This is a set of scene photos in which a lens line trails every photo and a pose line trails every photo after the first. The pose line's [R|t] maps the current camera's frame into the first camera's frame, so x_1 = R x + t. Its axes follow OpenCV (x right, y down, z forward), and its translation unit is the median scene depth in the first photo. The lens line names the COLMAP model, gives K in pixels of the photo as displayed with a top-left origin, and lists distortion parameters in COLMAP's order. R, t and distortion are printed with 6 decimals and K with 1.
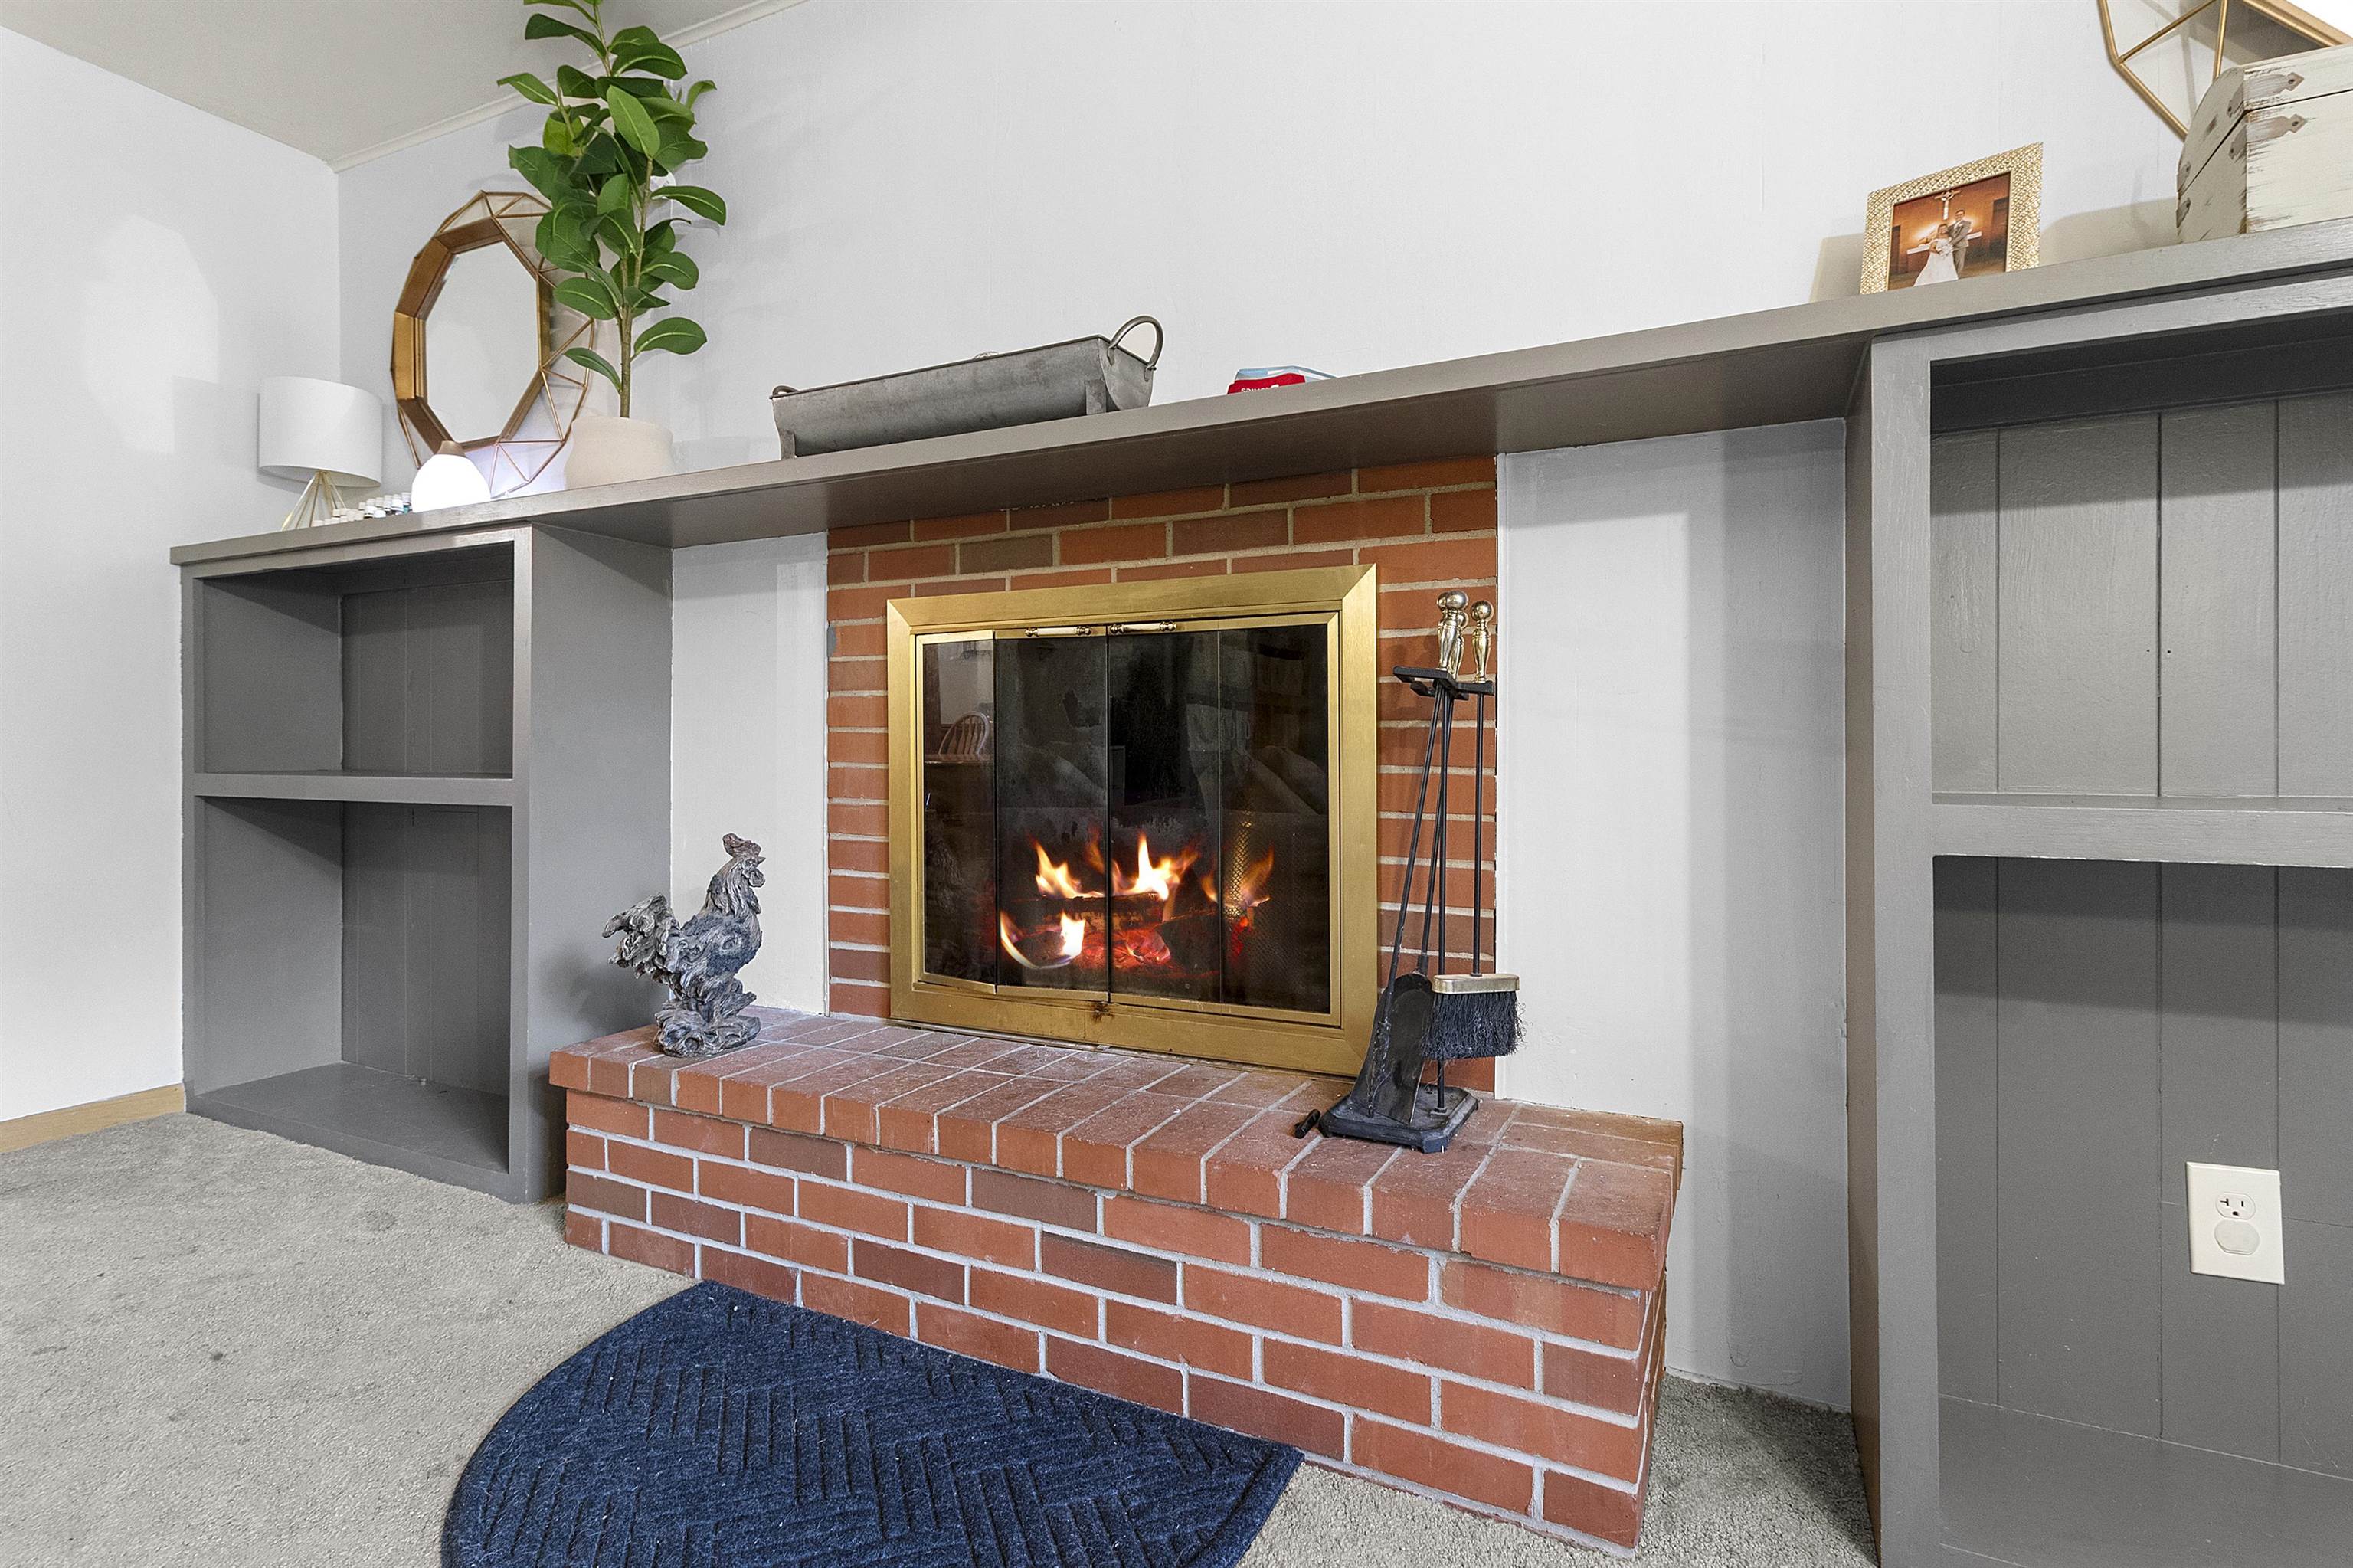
lens RADIAL K [[1130.3, 0, 1177.8], [0, 1130.3, 743.8], [0, 0, 1]] dist [-0.001216, -0.000117]
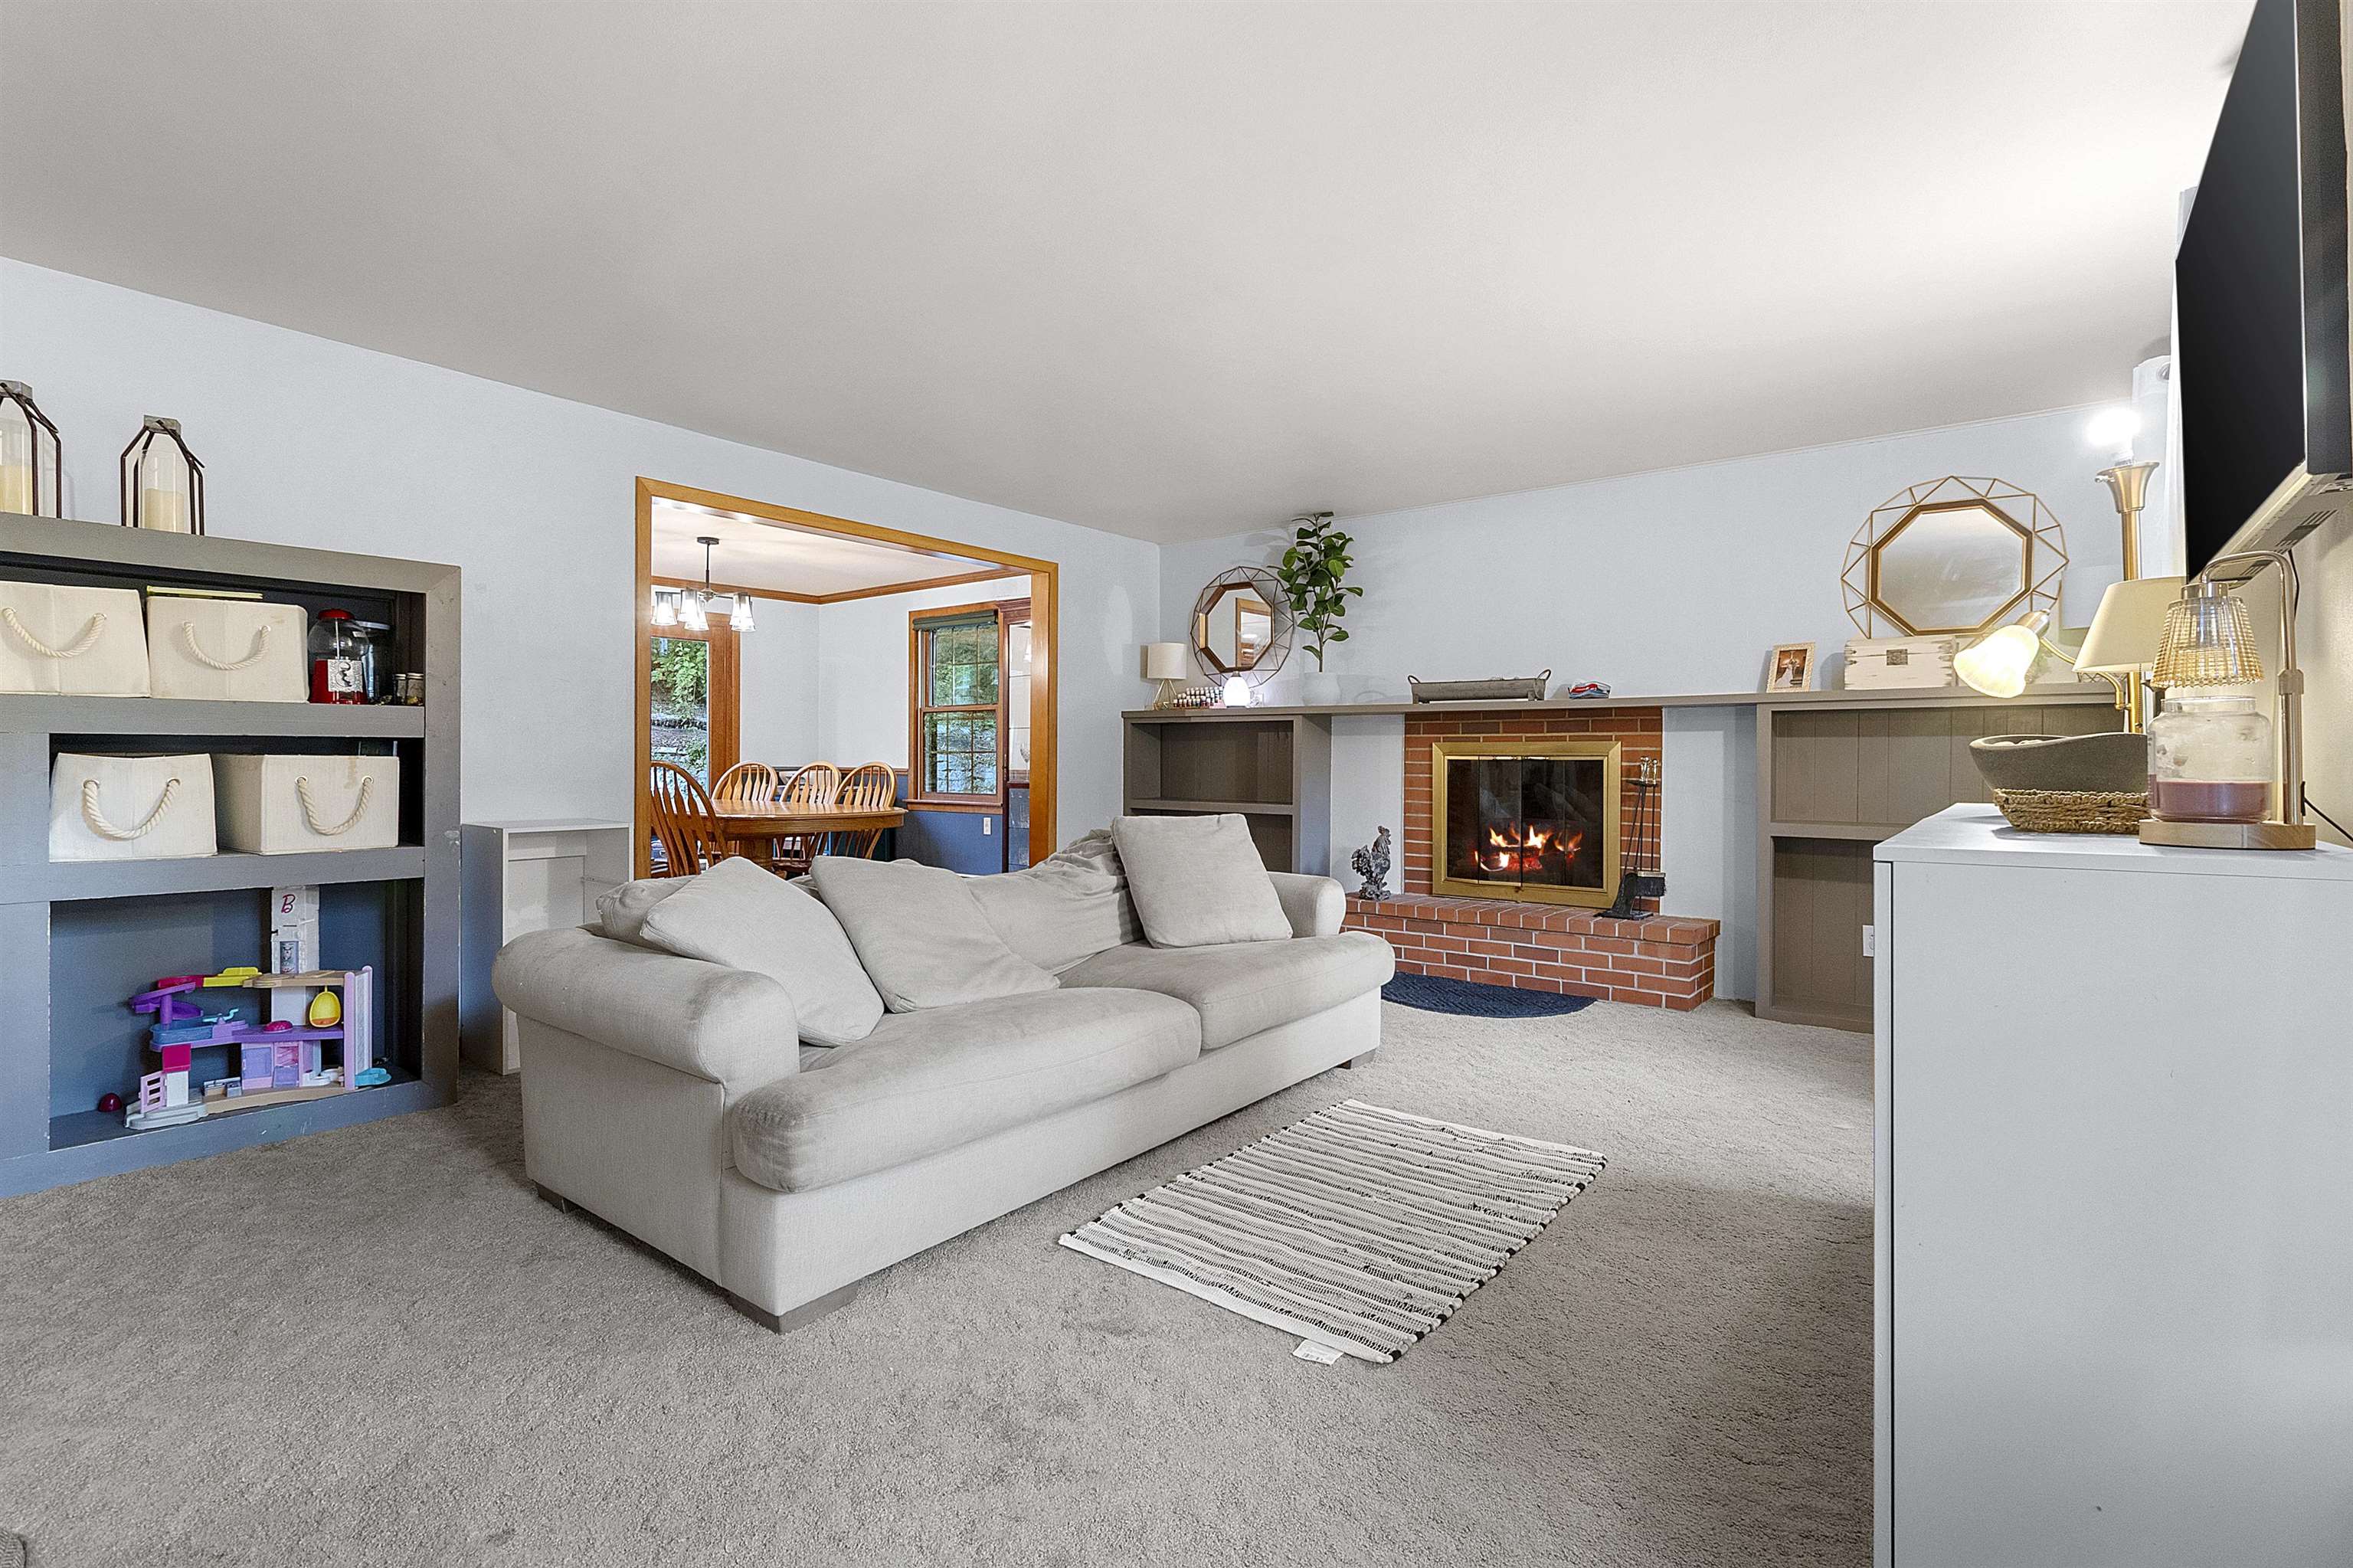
lens RADIAL K [[1125.9, 0, 1177.7], [0, 1125.9, 762.7], [0, 0, 1]] dist [0.002570, -0.000010]
pose [[0.981702, 0.007846, -0.190264, -0.414588], [-0.005457, 0.999900, 0.013074, -0.132673], [0.190348, -0.011797, 0.981646, -2.189323]]
